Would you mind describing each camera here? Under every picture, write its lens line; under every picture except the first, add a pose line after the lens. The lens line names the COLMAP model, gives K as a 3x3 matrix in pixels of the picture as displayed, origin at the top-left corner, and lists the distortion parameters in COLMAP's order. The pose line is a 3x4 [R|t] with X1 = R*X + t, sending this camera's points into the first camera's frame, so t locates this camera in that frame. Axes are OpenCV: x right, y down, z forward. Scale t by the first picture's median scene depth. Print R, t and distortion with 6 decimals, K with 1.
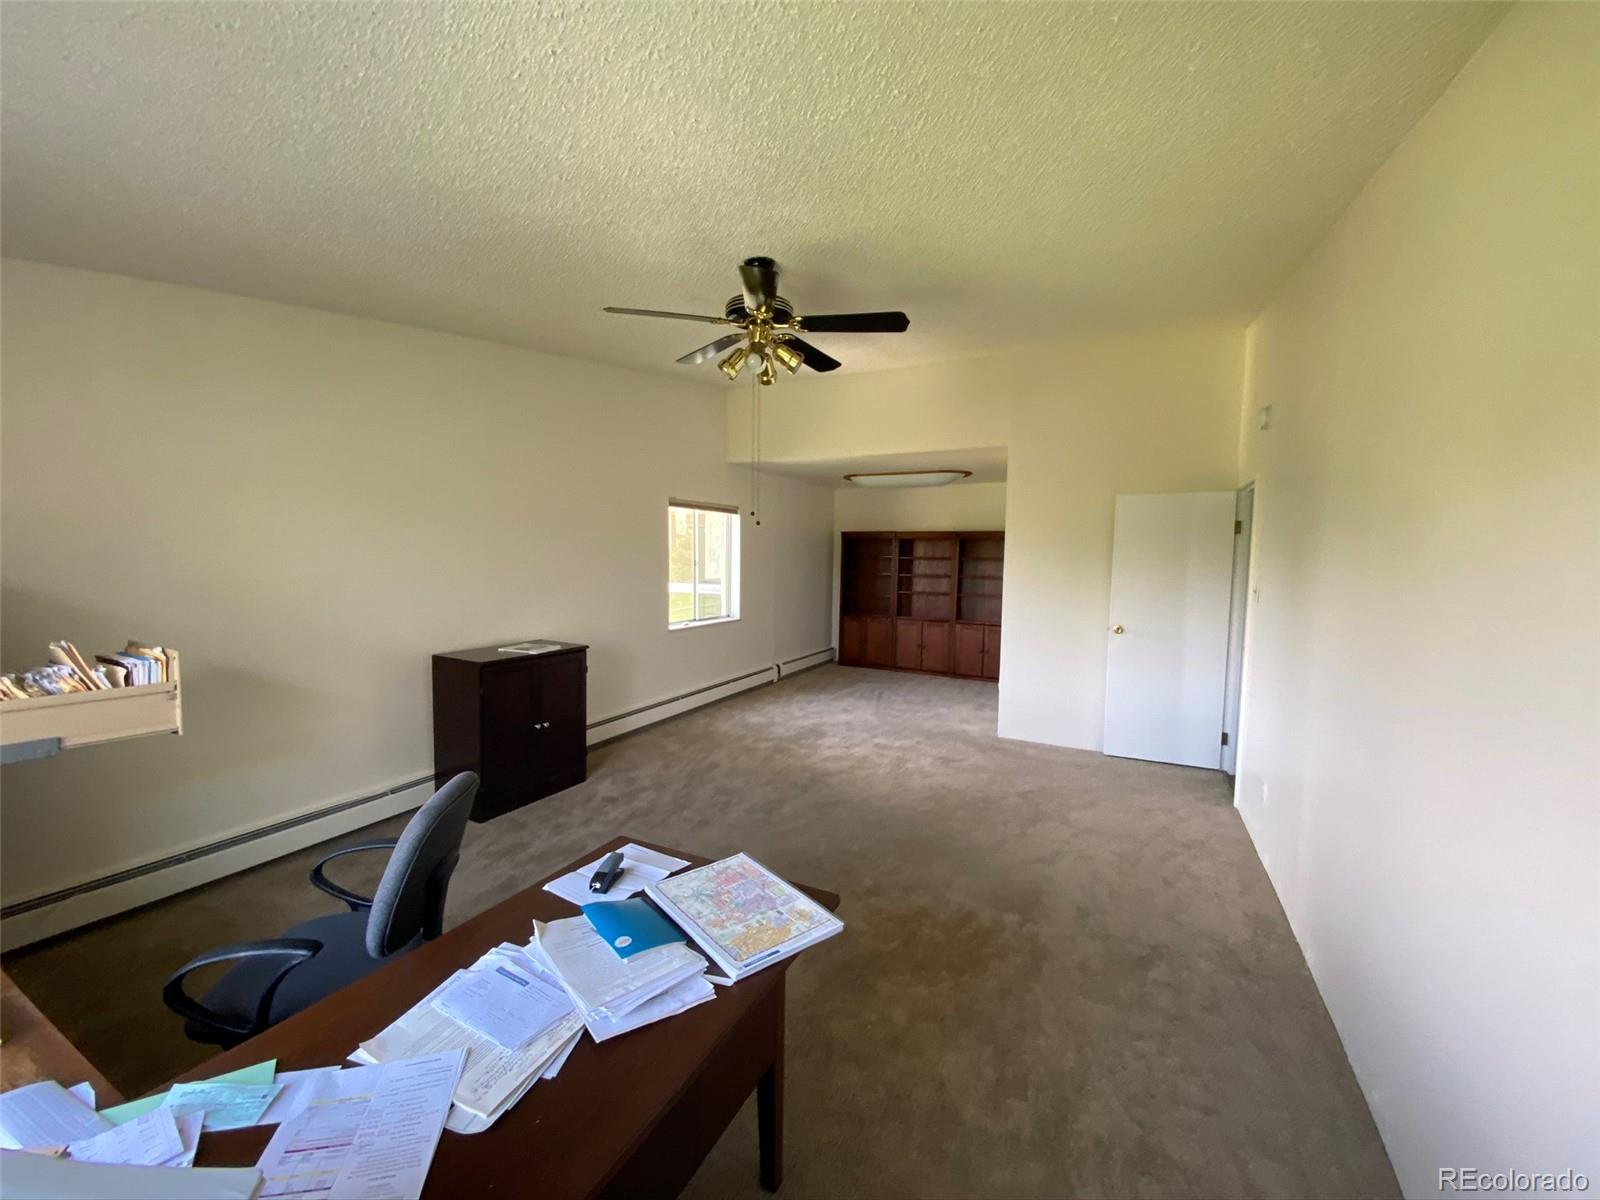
lens RADIAL K [[651.1, 0, 800.0], [0, 651.1, 600.0], [0, 0, 1]] dist [0.000865, -0.000069]
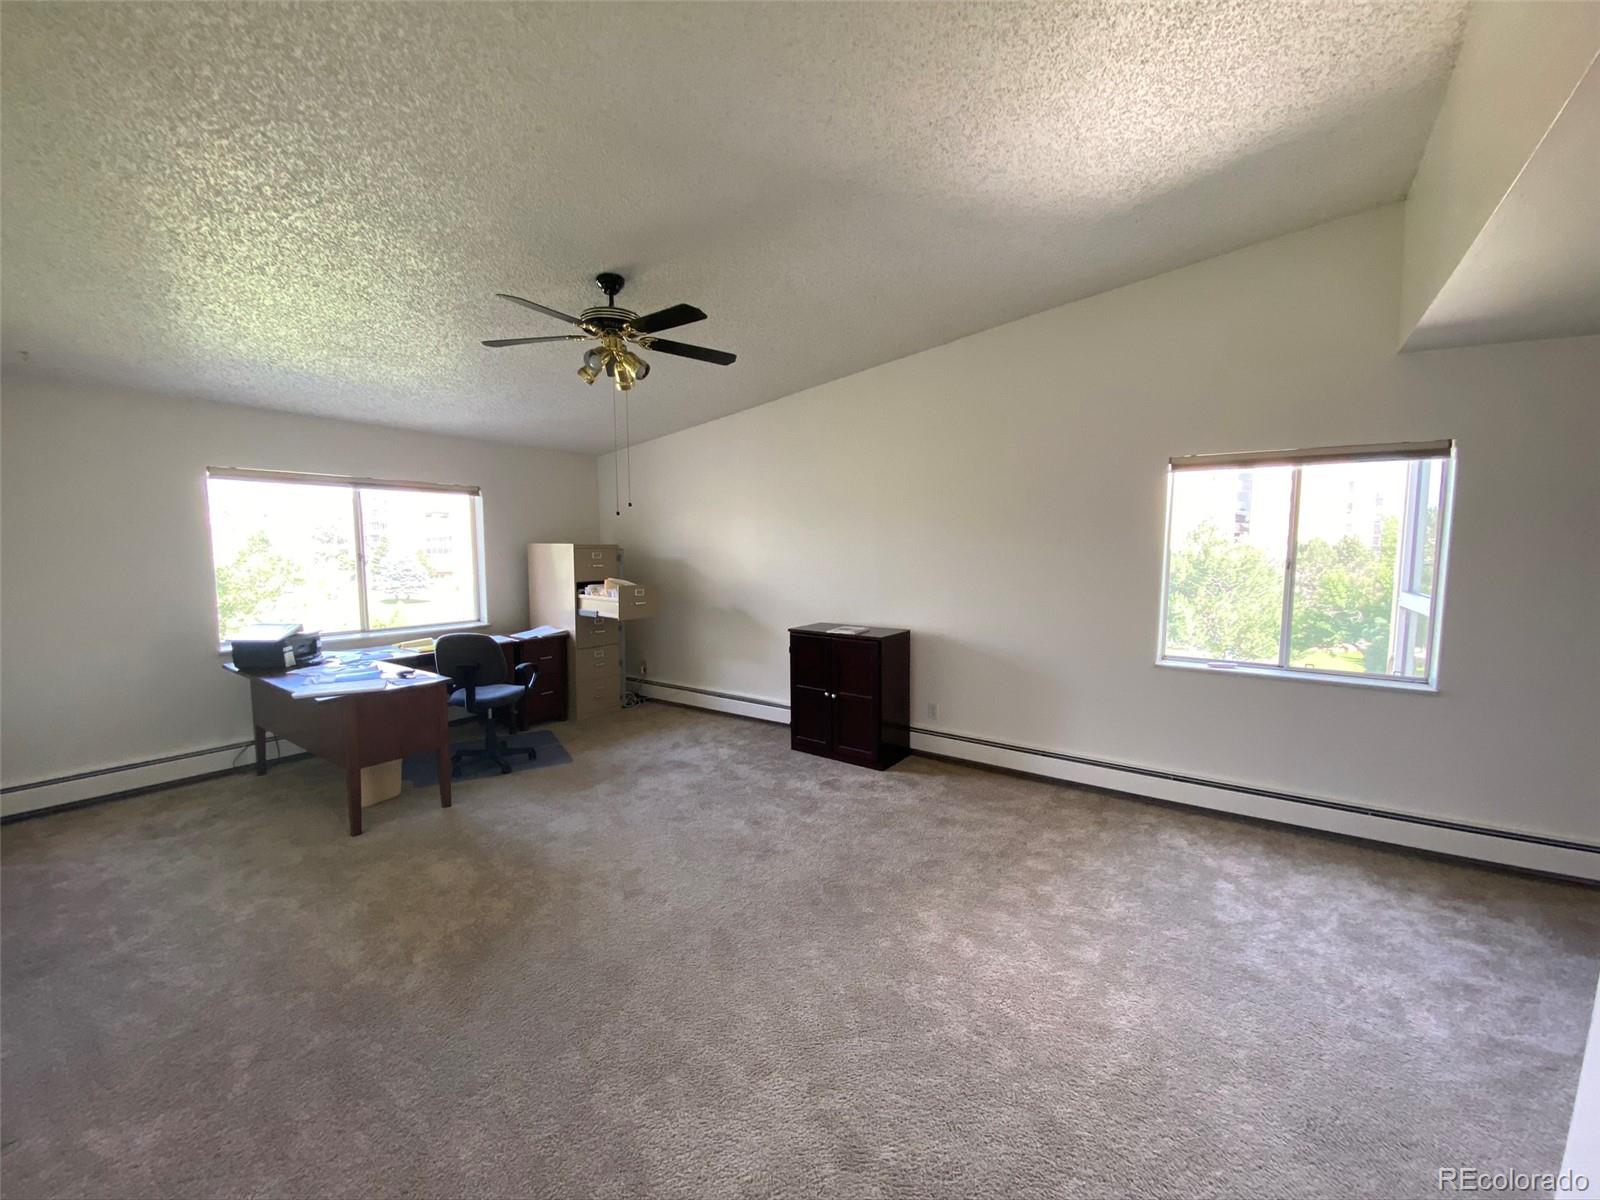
lens RADIAL K [[651.1, 0, 800.0], [0, 651.1, 600.0], [0, 0, 1]] dist [0.000865, -0.000069]
pose [[-0.186140, 0.088798, -0.978502, 0.492139], [-0.060280, 0.992999, 0.101581, -0.062401], [0.980672, 0.077892, -0.179484, 0.767497]]
